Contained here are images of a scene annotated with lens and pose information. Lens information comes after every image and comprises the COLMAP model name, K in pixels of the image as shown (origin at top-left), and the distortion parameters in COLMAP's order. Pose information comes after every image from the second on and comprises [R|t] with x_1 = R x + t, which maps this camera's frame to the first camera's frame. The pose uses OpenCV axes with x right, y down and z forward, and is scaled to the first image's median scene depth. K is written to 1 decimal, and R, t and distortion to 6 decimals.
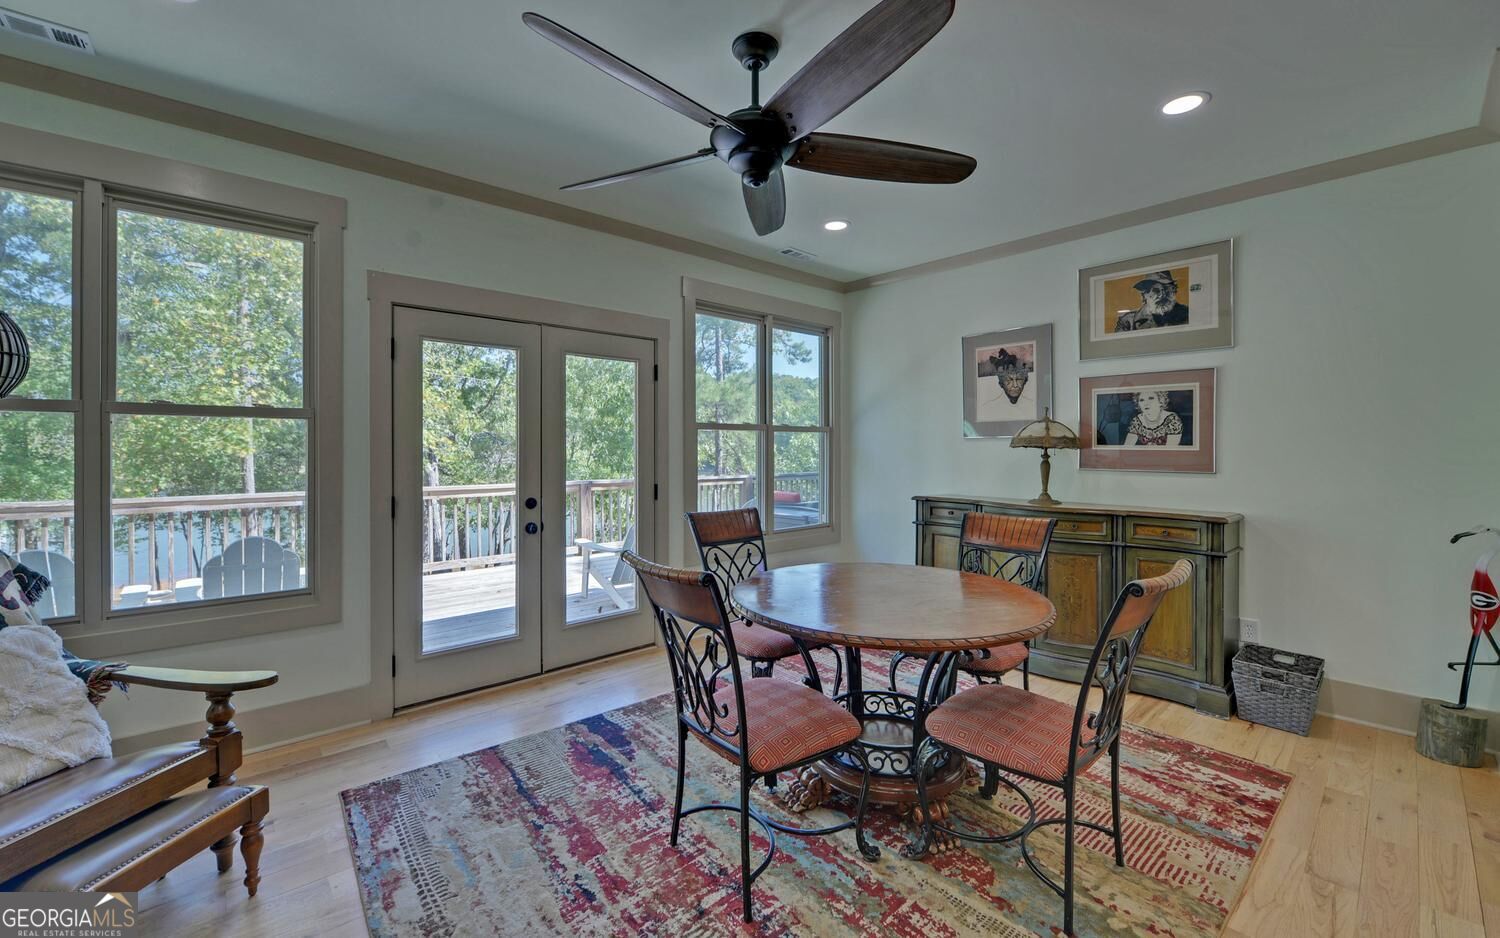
lens RADIAL K [[598.0, 0, 736.9], [0, 598.0, 442.0], [0, 0, 1]] dist [0.000461, -0.000007]
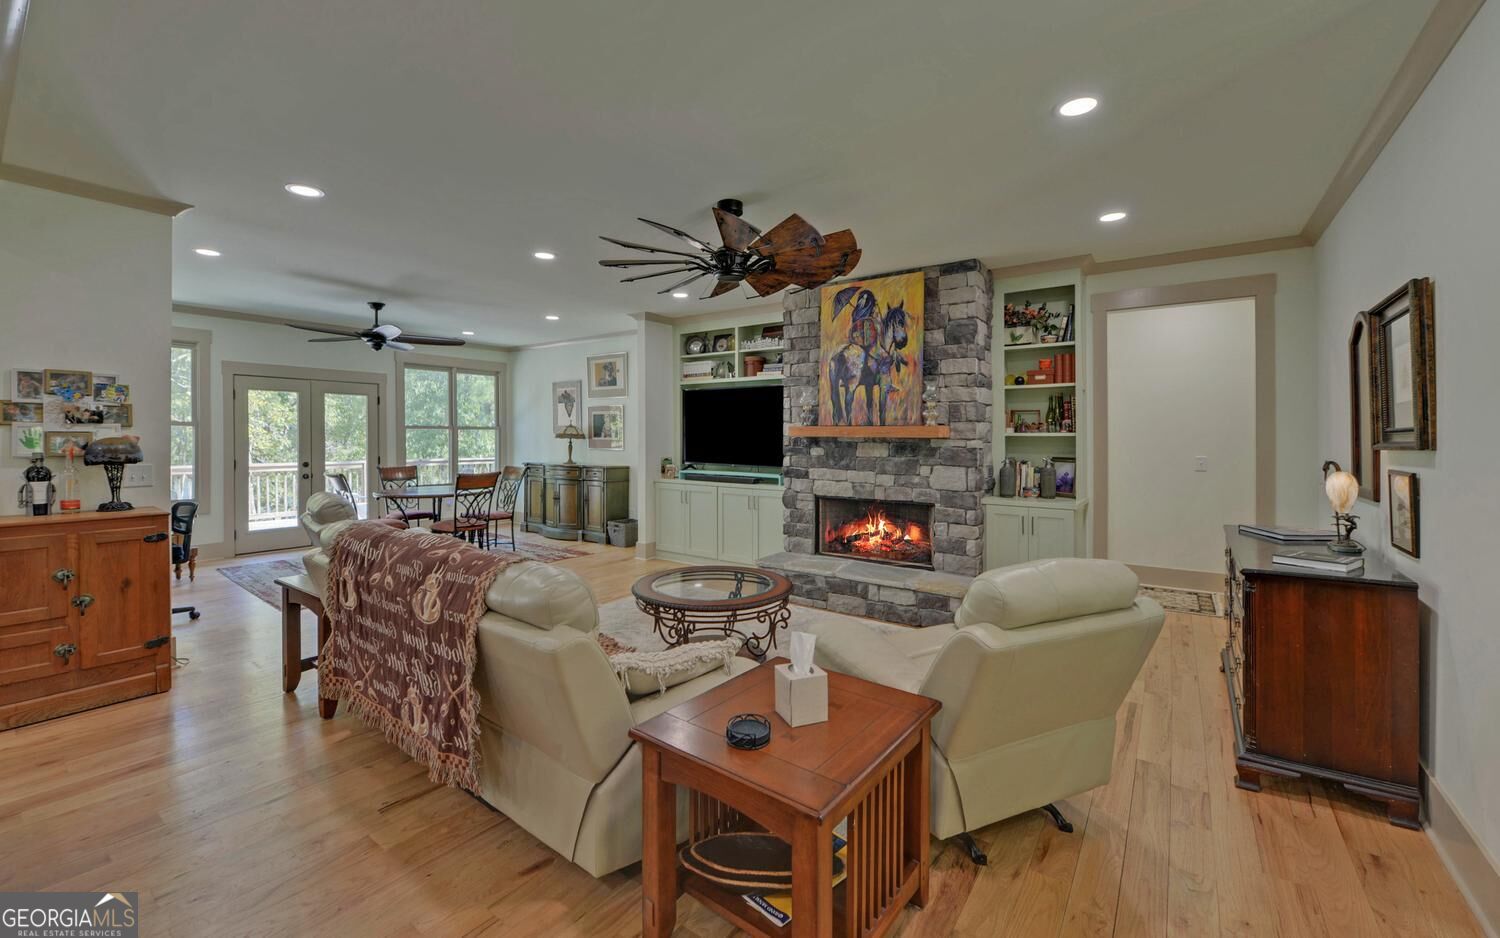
lens RADIAL K [[607.3, 0, 716.0], [0, 607.3, 437.0], [0, 0, 1]] dist [-0.000183, -0.000009]
pose [[0.981707, 0.001672, 0.190393, 0.621850], [-0.003631, 0.999944, 0.009937, -0.020007], [-0.190366, -0.010446, 0.981658, -1.281882]]
